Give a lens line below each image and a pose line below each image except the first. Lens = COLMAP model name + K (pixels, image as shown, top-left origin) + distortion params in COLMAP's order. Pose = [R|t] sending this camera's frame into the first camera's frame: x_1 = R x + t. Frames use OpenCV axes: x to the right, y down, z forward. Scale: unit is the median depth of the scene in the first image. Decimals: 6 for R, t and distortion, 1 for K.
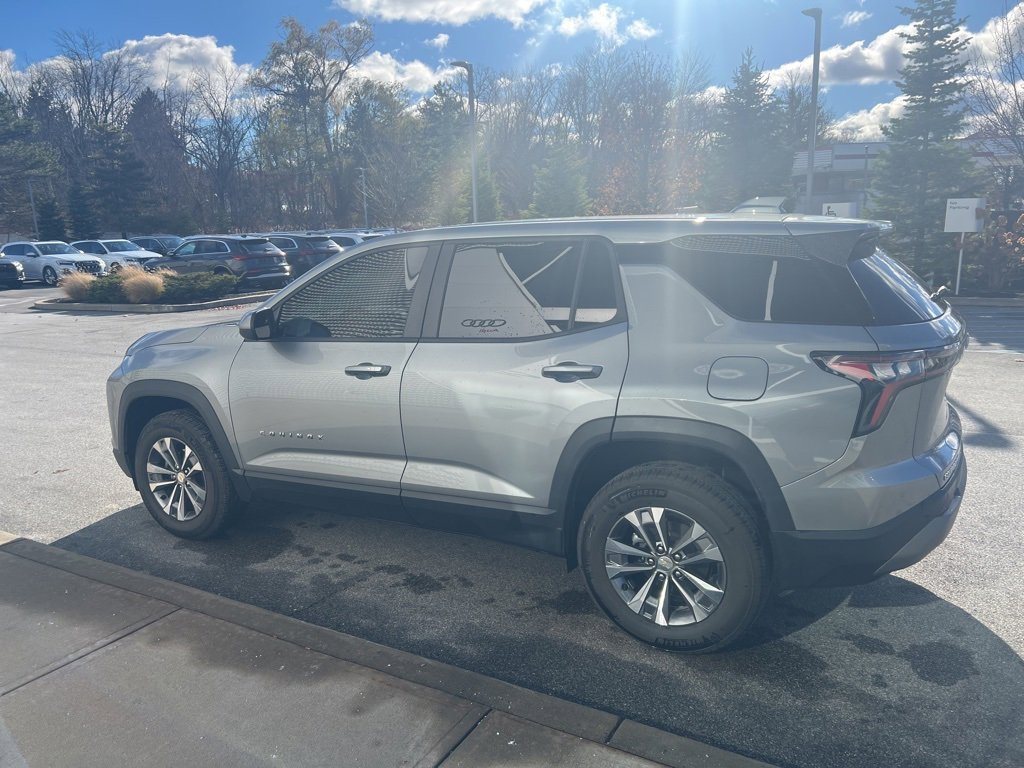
lens RADIAL K [[769.6, 0, 508.6], [0, 769.6, 380.8], [0, 0, 1]] dist [0.057143, -0.058245]
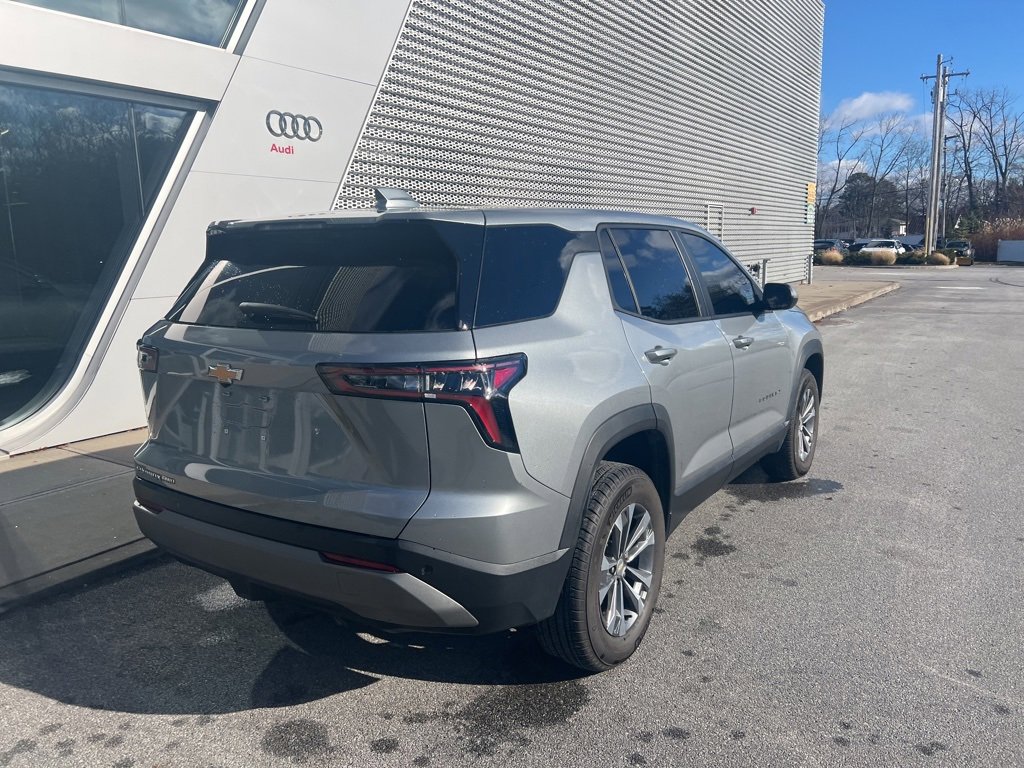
lens RADIAL K [[769.6, 0, 516.9], [0, 769.6, 376.3], [0, 0, 1]] dist [0.057143, -0.058245]
pose [[-0.068400, 0.191303, -0.979145, 1.138241], [-0.177588, 0.963435, 0.200639, -0.218167], [0.981725, 0.187608, -0.031926, 1.133050]]
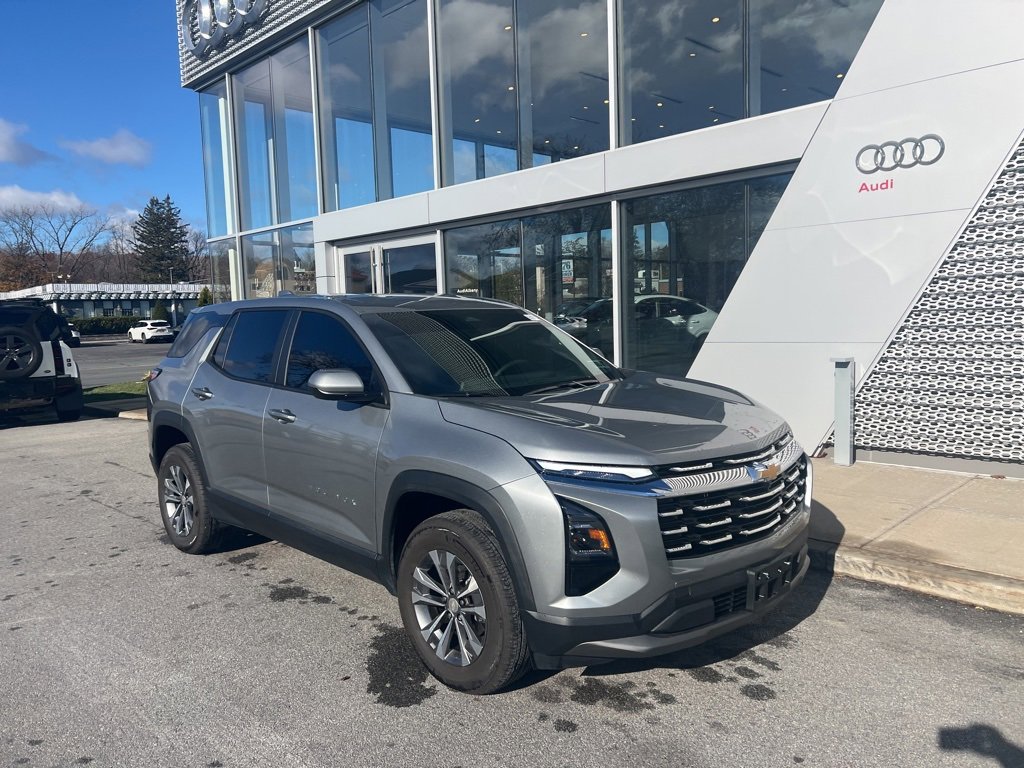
lens RADIAL K [[769.6, 0, 518.4], [0, 769.6, 378.1], [0, 0, 1]] dist [0.057143, -0.058245]
pose [[-0.958858, 0.034181, 0.281819, -0.592630], [0.112407, 0.957301, 0.266345, -0.418828], [-0.260682, 0.287065, -0.921758, 2.334669]]
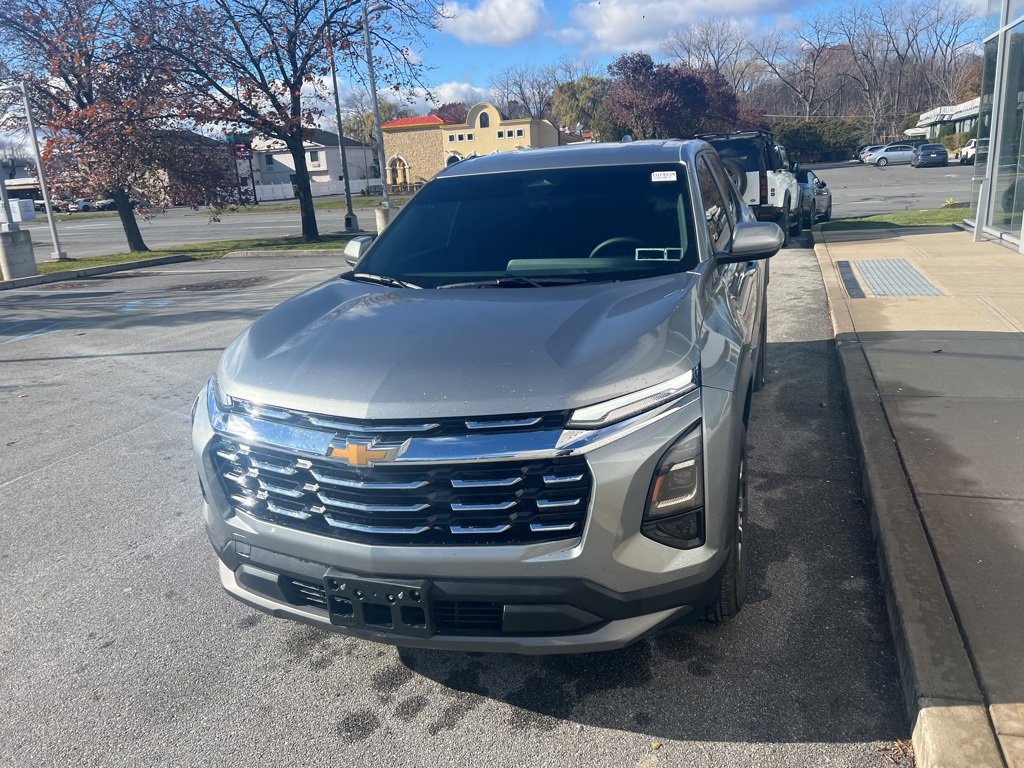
lens RADIAL K [[769.6, 0, 516.4], [0, 769.6, 380.8], [0, 0, 1]] dist [0.057143, -0.058245]
pose [[-0.173257, -0.222302, 0.959460, -1.170331], [0.257372, 0.930122, 0.261980, -0.228348], [-0.950653, 0.292328, -0.103936, 1.430096]]
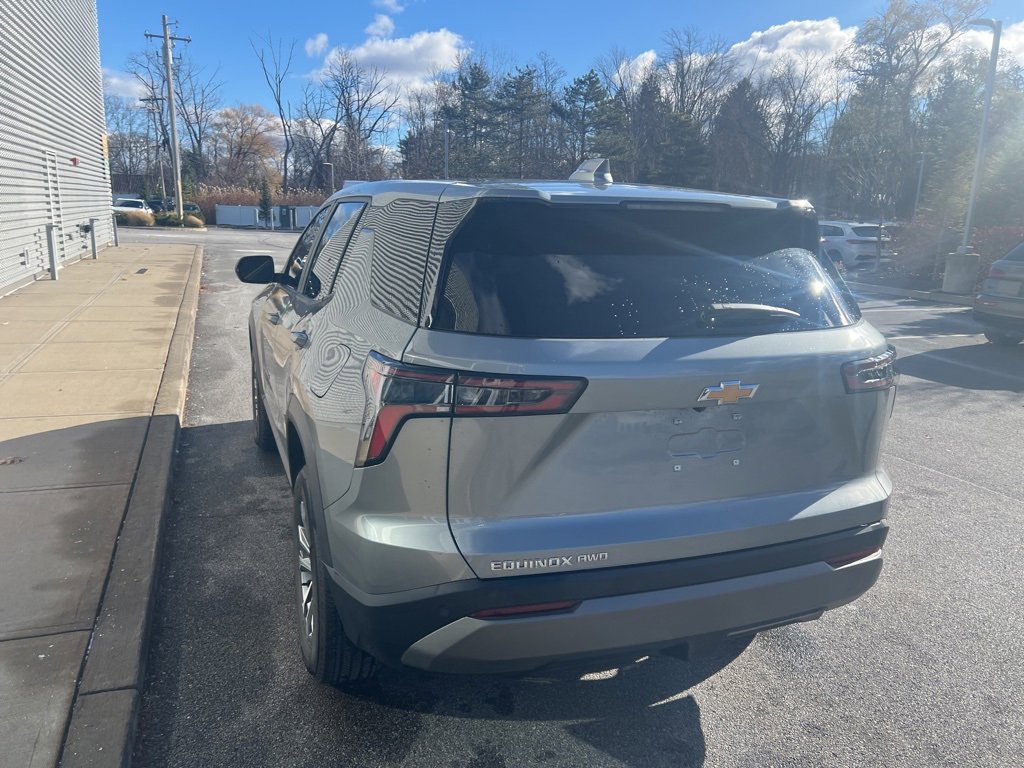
lens RADIAL K [[769.6, 0, 516.5], [0, 769.6, 390.6], [0, 0, 1]] dist [0.057143, -0.058245]
pose [[0.766912, 0.192736, -0.612126, 0.722251], [-0.176155, 0.980421, 0.088000, -0.067116], [0.617102, 0.040341, 0.785849, 0.361231]]
